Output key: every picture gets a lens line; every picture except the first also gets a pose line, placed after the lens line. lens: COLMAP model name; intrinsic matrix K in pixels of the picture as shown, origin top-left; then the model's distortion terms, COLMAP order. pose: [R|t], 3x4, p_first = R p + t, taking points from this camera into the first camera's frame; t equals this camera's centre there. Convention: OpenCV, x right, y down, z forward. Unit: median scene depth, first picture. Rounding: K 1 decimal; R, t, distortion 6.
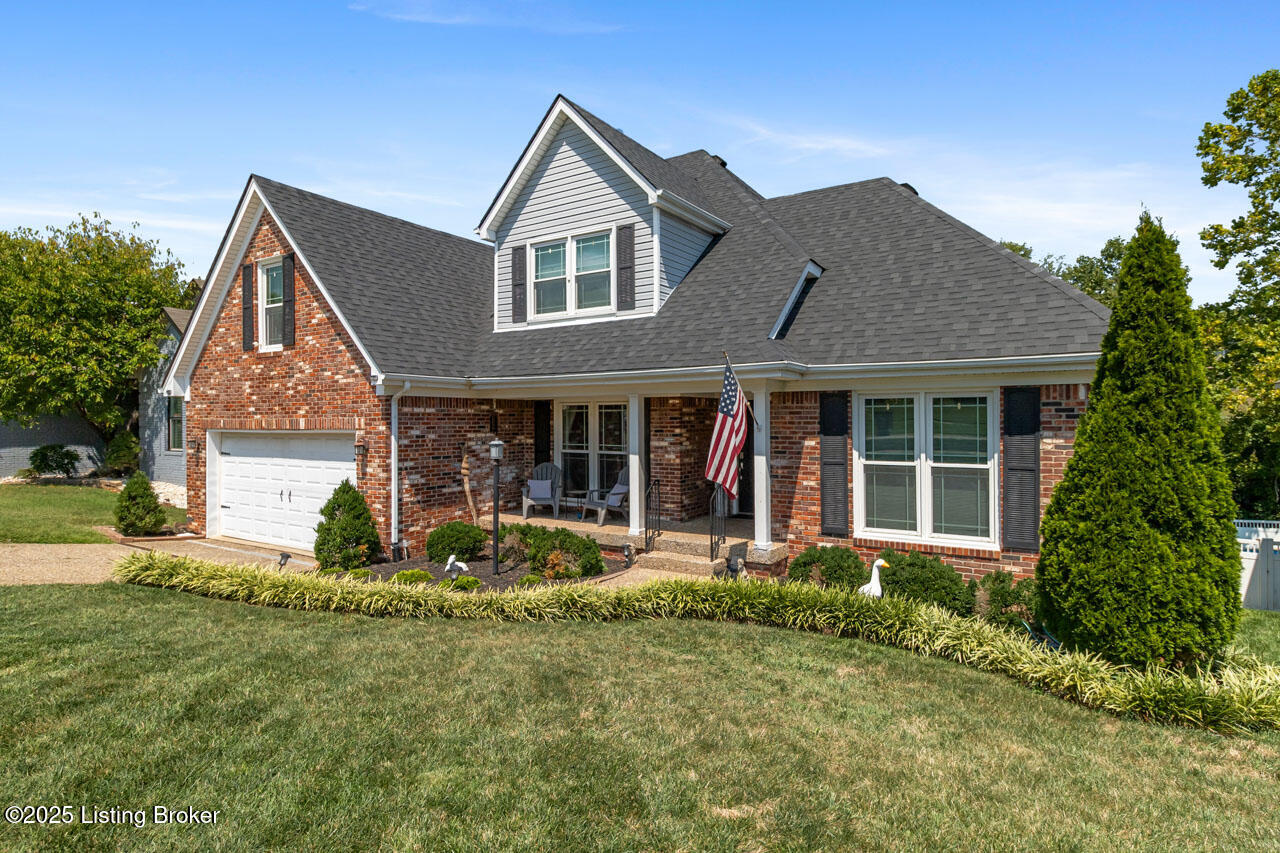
lens RADIAL K [[733.9, 0, 633.8], [0, 733.9, 419.0], [0, 0, 1]] dist [0.006932, -0.002623]
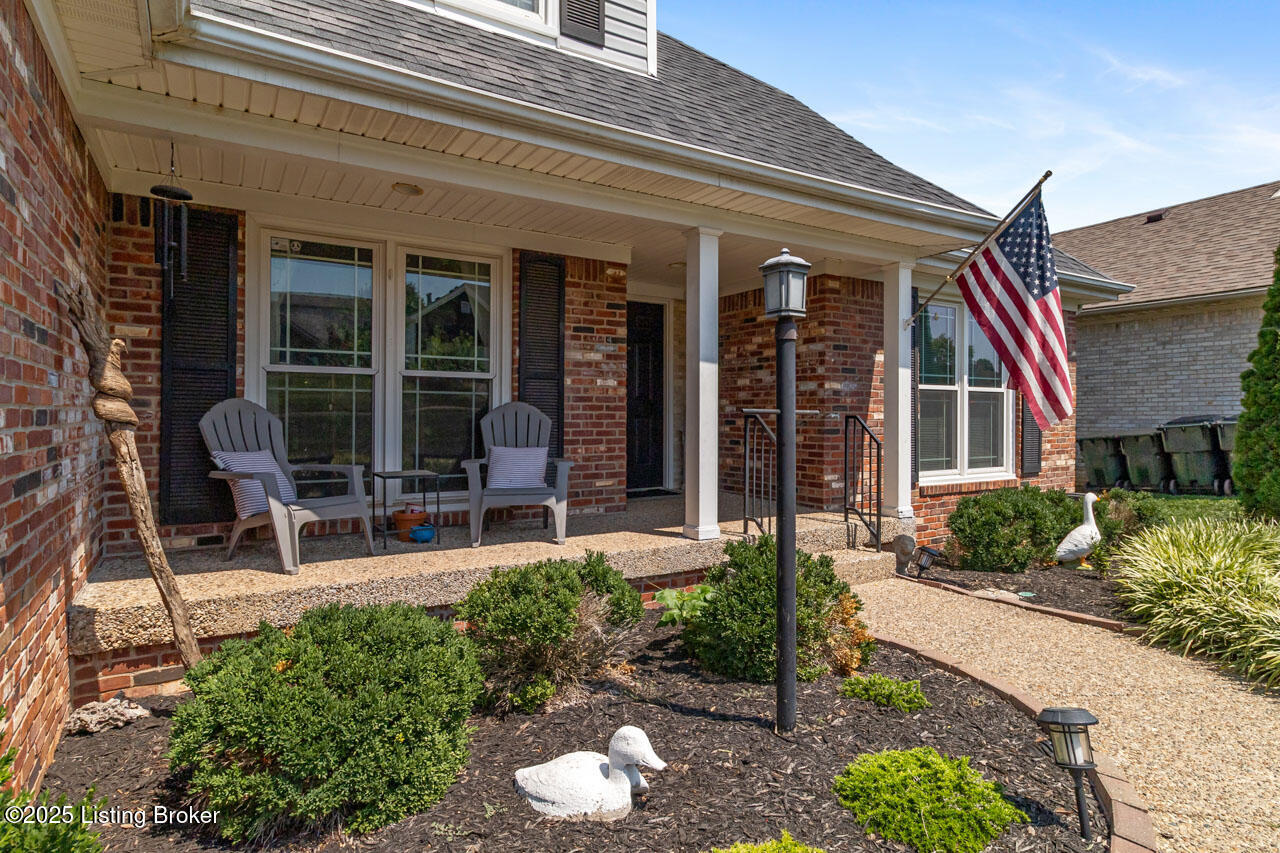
lens RADIAL K [[733.9, 0, 672.9], [0, 733.9, 411.1], [0, 0, 1]] dist [0.006932, -0.002623]
pose [[0.367158, 0.011695, 0.930085, -0.376314], [-0.001180, 0.999926, -0.012107, 0.072812], [-0.930158, 0.003348, 0.367145, 0.742022]]
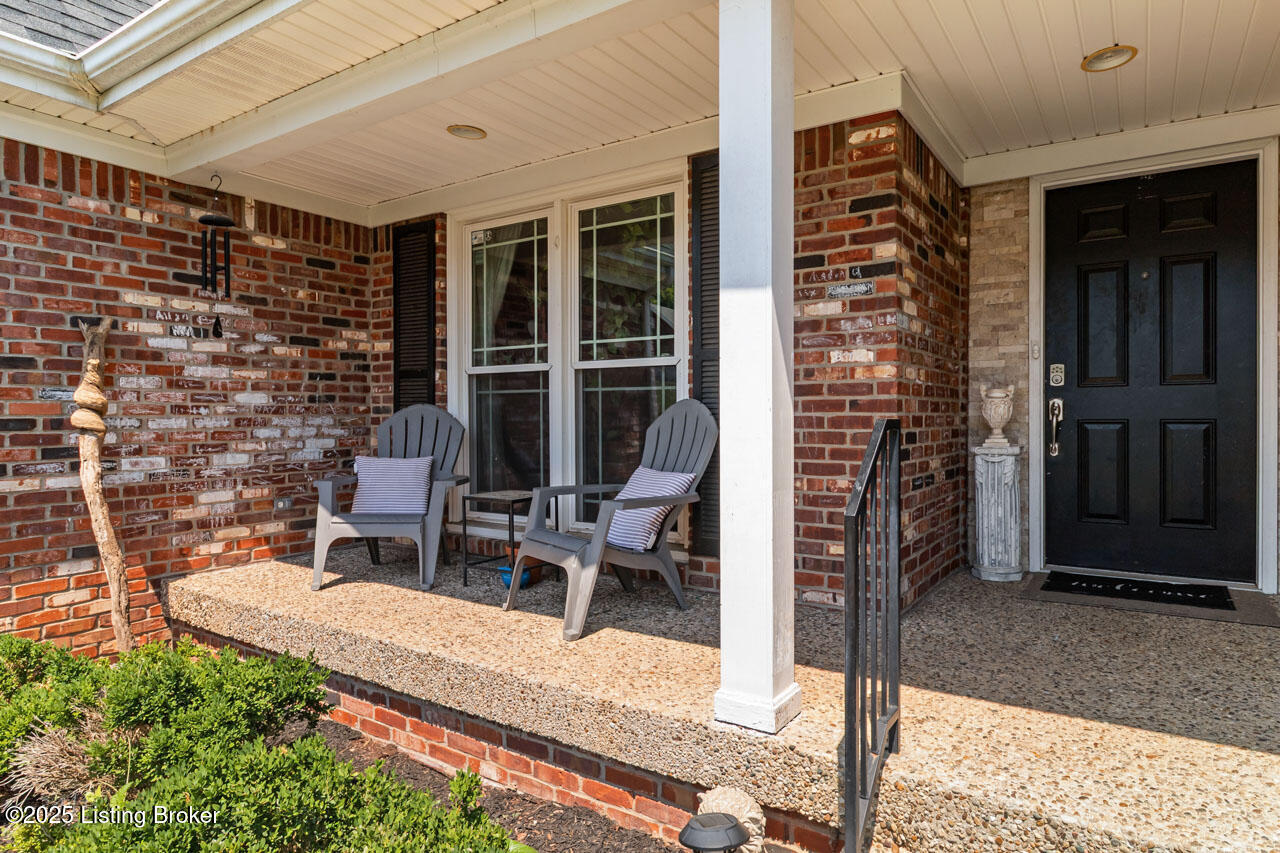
lens RADIAL K [[761.4, 0, 641.8], [0, 761.4, 424.1], [0, 0, 1]] dist [0.000332, 0.001697]
pose [[0.999993, 0.003520, 0.000972, -0.022451], [-0.003524, 0.999987, 0.003631, 0.070634], [-0.000960, -0.003635, 0.999993, 0.702519]]
